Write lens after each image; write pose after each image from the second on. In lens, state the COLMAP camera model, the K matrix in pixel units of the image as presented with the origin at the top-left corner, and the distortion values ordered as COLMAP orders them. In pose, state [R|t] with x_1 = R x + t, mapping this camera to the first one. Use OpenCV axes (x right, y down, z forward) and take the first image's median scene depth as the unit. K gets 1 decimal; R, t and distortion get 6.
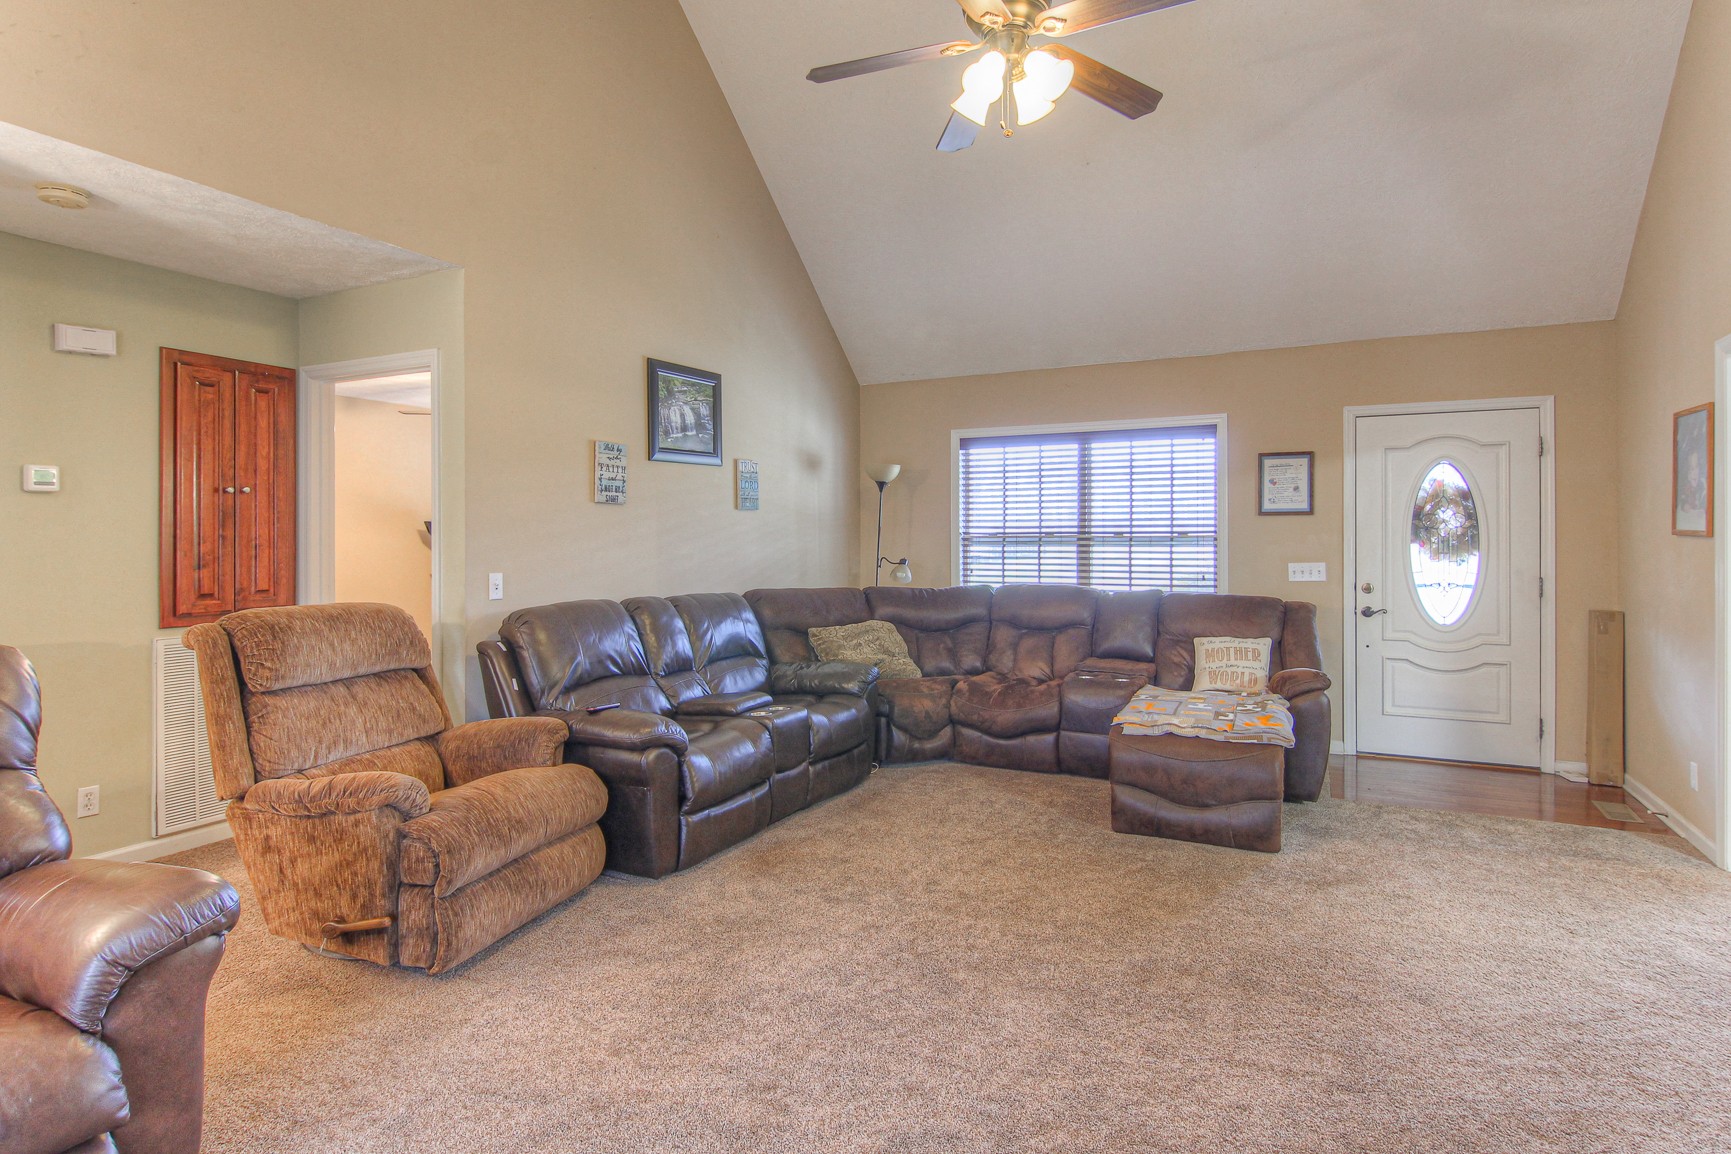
lens RADIAL K [[898.8, 0, 866.8], [0, 898.8, 559.1], [0, 0, 1]] dist [-0.012372, -0.003634]
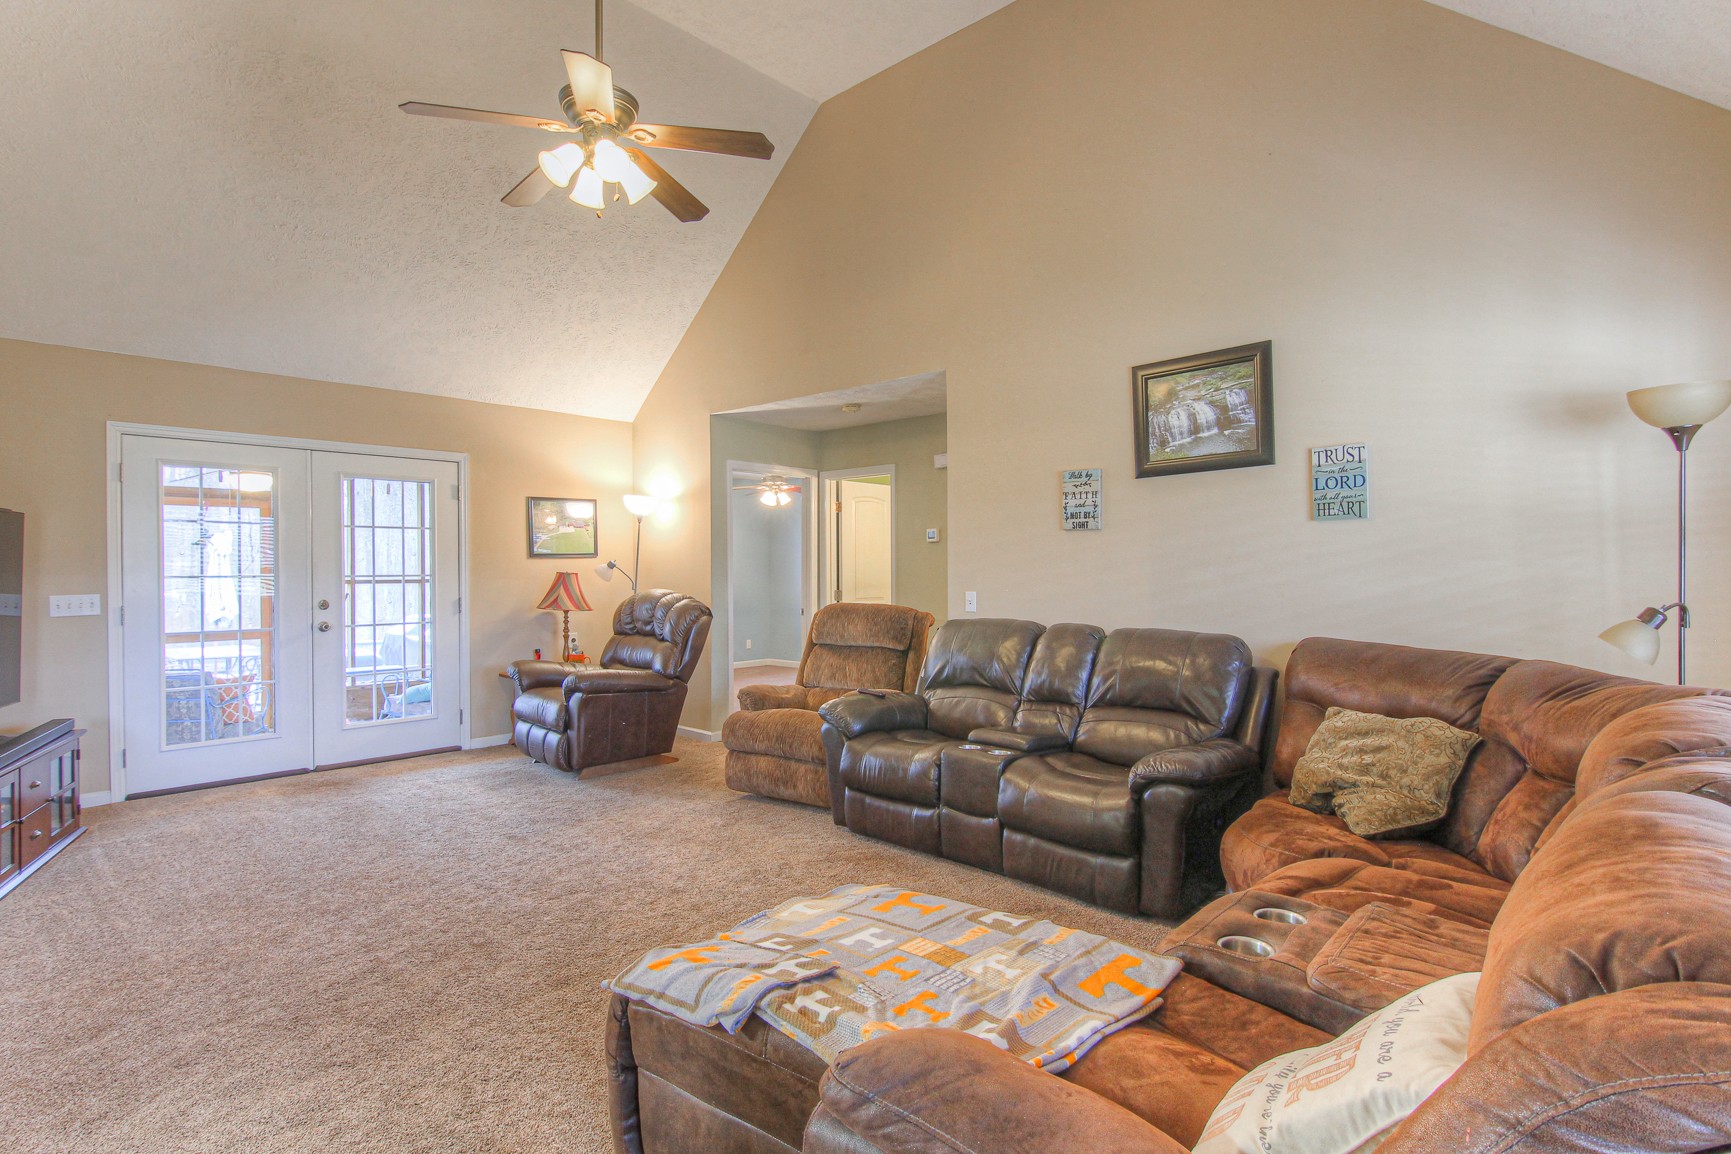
lens RADIAL K [[898.8, 0, 872.8], [0, 898.8, 576.2], [0, 0, 1]] dist [-0.012372, -0.003634]
pose [[-0.271268, 0.009276, -0.962459, 0.751738], [-0.015390, 0.999784, 0.013974, -0.020042], [0.962381, 0.018603, -0.271067, 1.045283]]
